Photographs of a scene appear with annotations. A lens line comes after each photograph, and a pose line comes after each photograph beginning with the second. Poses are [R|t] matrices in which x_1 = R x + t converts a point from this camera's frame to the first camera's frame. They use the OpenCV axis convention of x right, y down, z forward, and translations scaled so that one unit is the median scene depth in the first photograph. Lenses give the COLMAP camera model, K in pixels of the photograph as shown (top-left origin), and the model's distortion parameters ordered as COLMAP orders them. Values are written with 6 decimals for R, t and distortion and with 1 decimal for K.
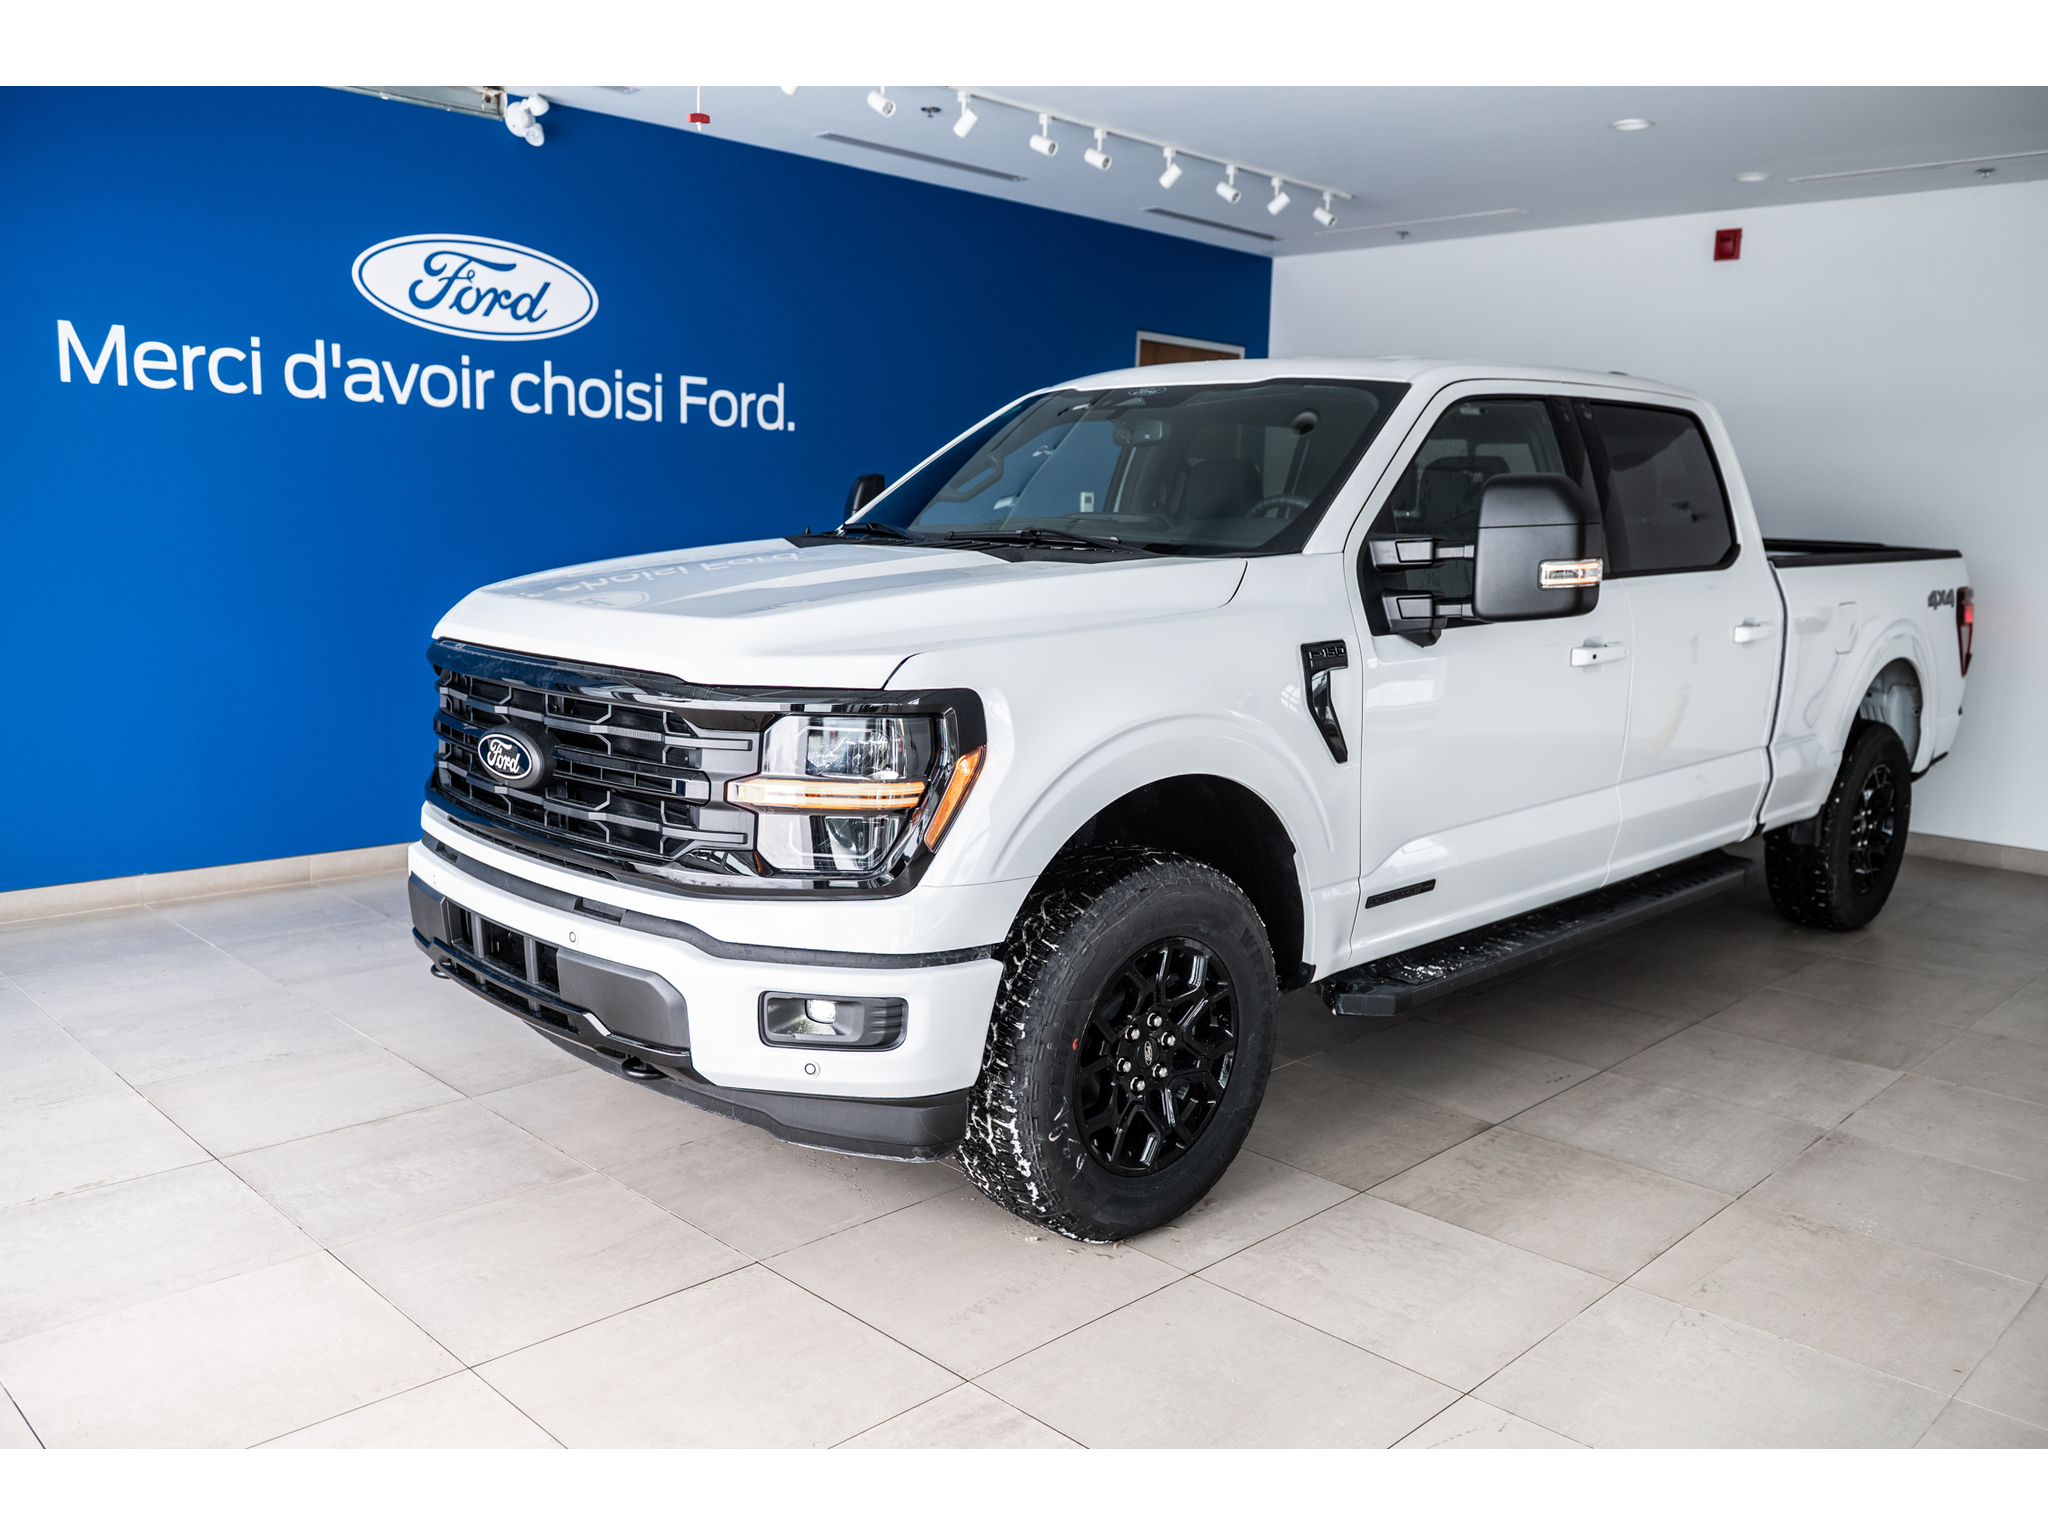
lens RADIAL K [[1622.5, 0, 1036.1], [0, 1622.5, 794.3], [0, 0, 1]] dist [-0.051563, 0.004523]
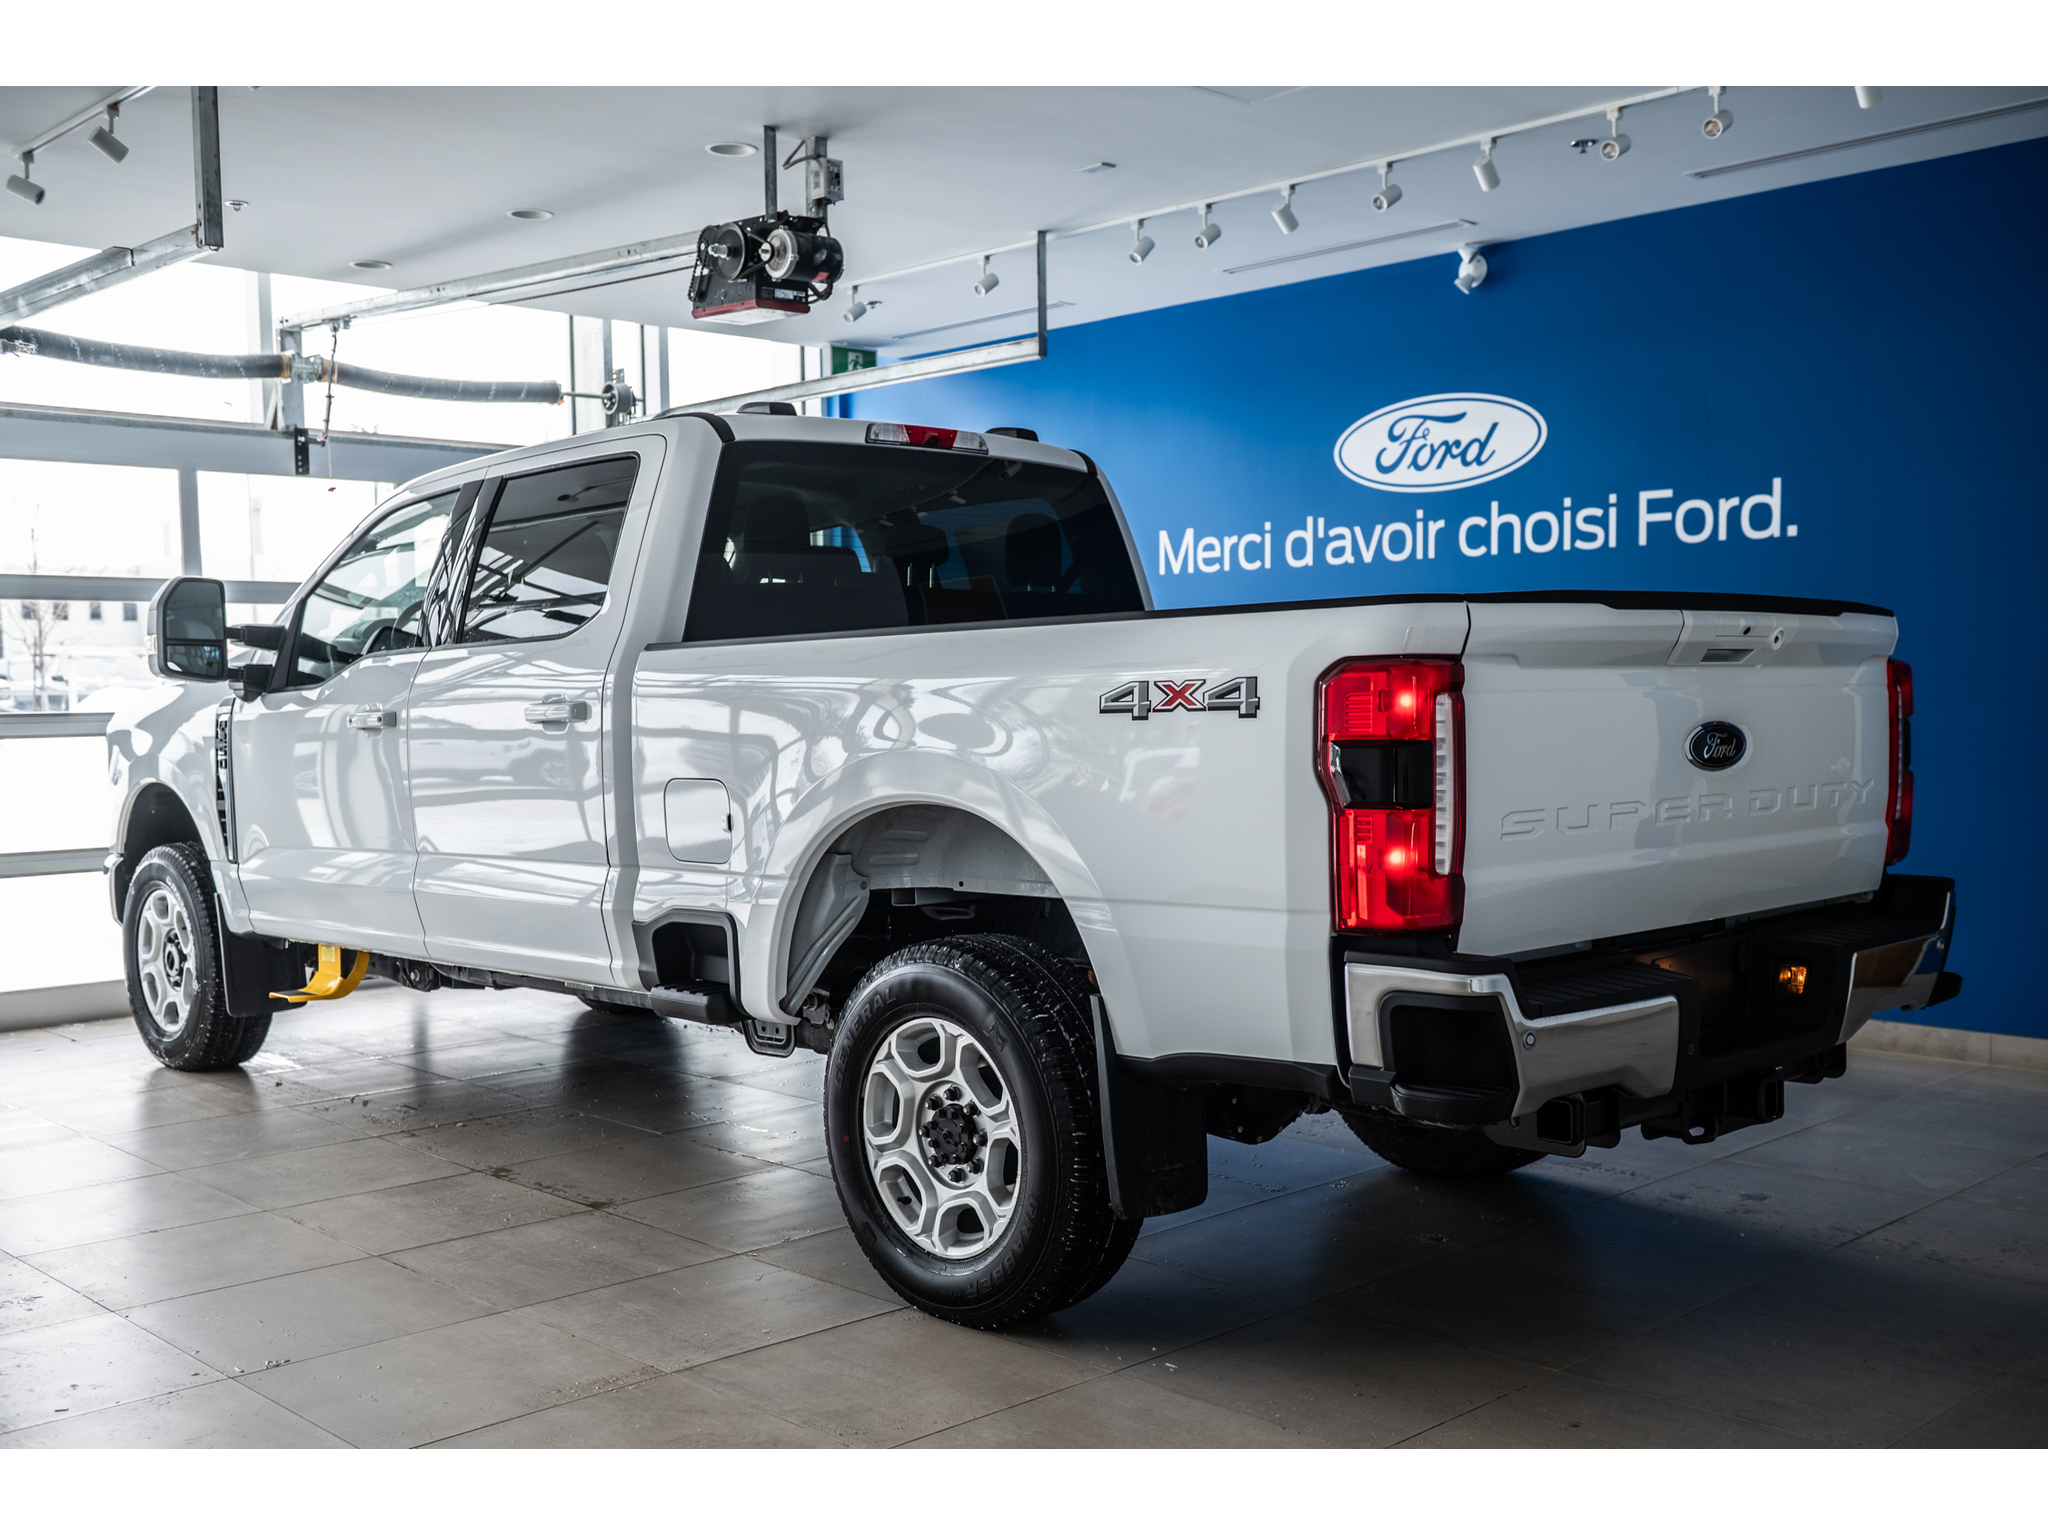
lens RADIAL K [[2053.9, 0, 1054.2], [0, 2053.9, 848.9], [0, 0, 1]] dist [0.004563, 0.000000]
pose [[-0.009403, 0.045850, -0.998904, 1.032405], [-0.159731, 0.986052, 0.046763, -0.081102], [0.987116, 0.159996, -0.001948, 0.825929]]
